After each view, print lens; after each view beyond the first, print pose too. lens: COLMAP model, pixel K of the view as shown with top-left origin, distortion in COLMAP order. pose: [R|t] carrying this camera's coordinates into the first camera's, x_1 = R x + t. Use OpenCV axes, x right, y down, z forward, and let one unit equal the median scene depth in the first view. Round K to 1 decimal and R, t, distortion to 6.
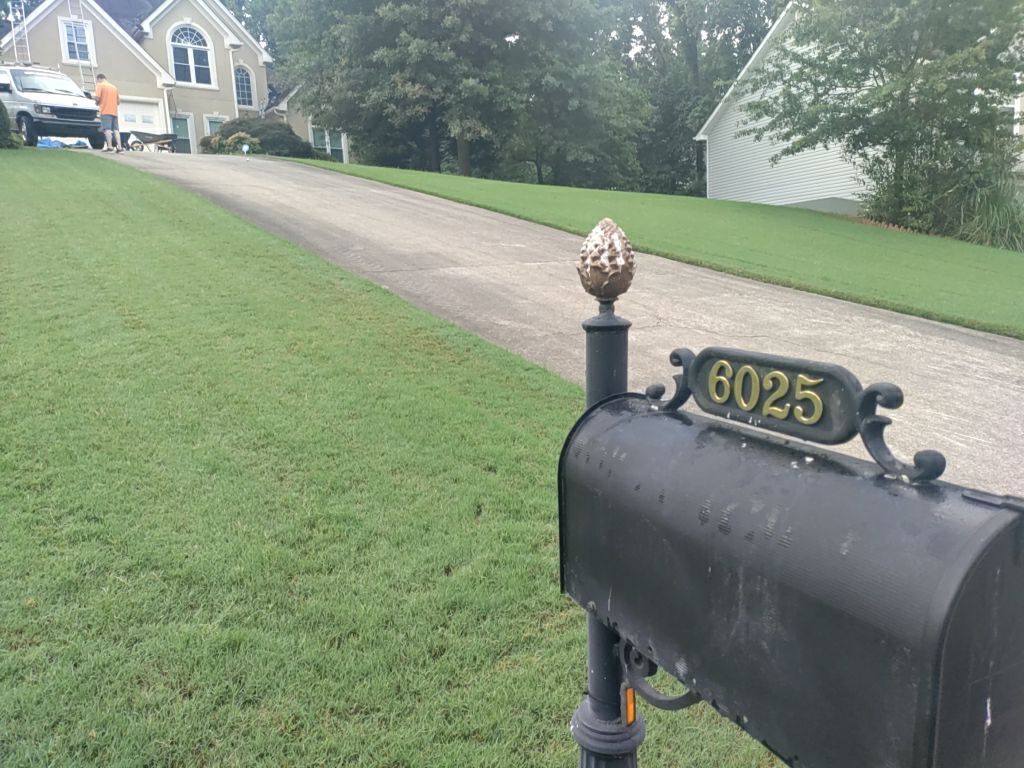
lens RADIAL K [[754.8, 0, 512.0], [0, 754.8, 384.0], [0, 0, 1]] dist [0.003668, -0.001729]
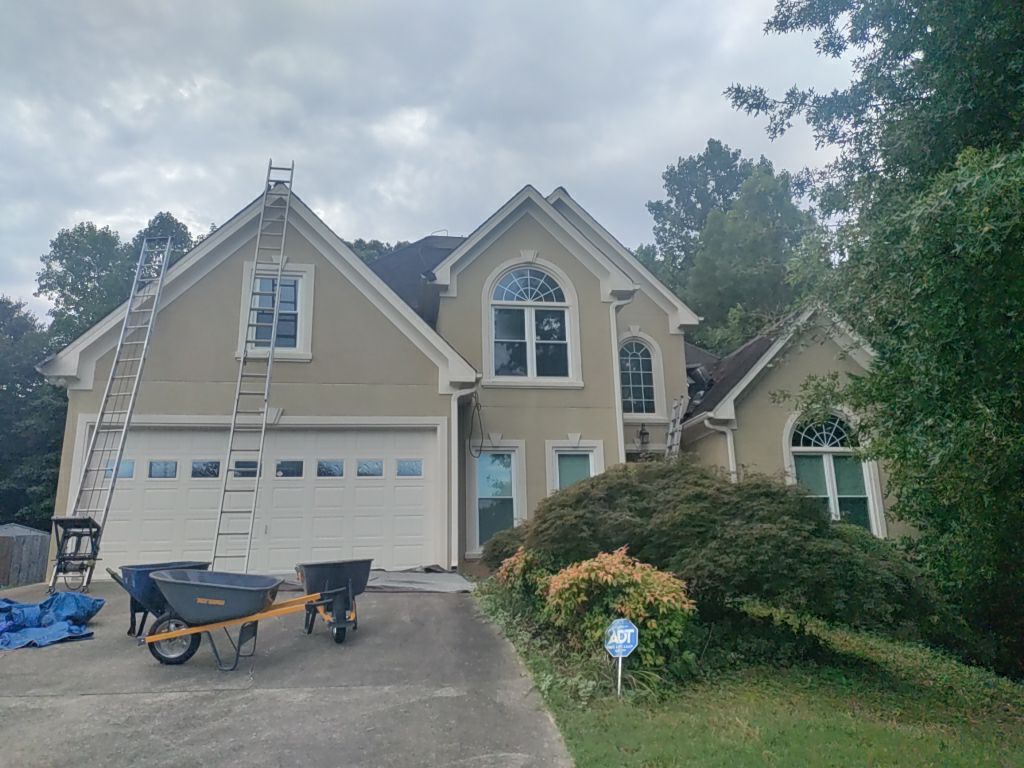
lens RADIAL K [[754.8, 0, 512.0], [0, 754.8, 384.0], [0, 0, 1]] dist [0.003668, -0.001729]
pose [[0.876774, -0.089927, -0.472419, -0.218030], [-0.090046, 0.934287, -0.344964, -0.237097], [0.472397, 0.344995, 0.811061, 0.628484]]
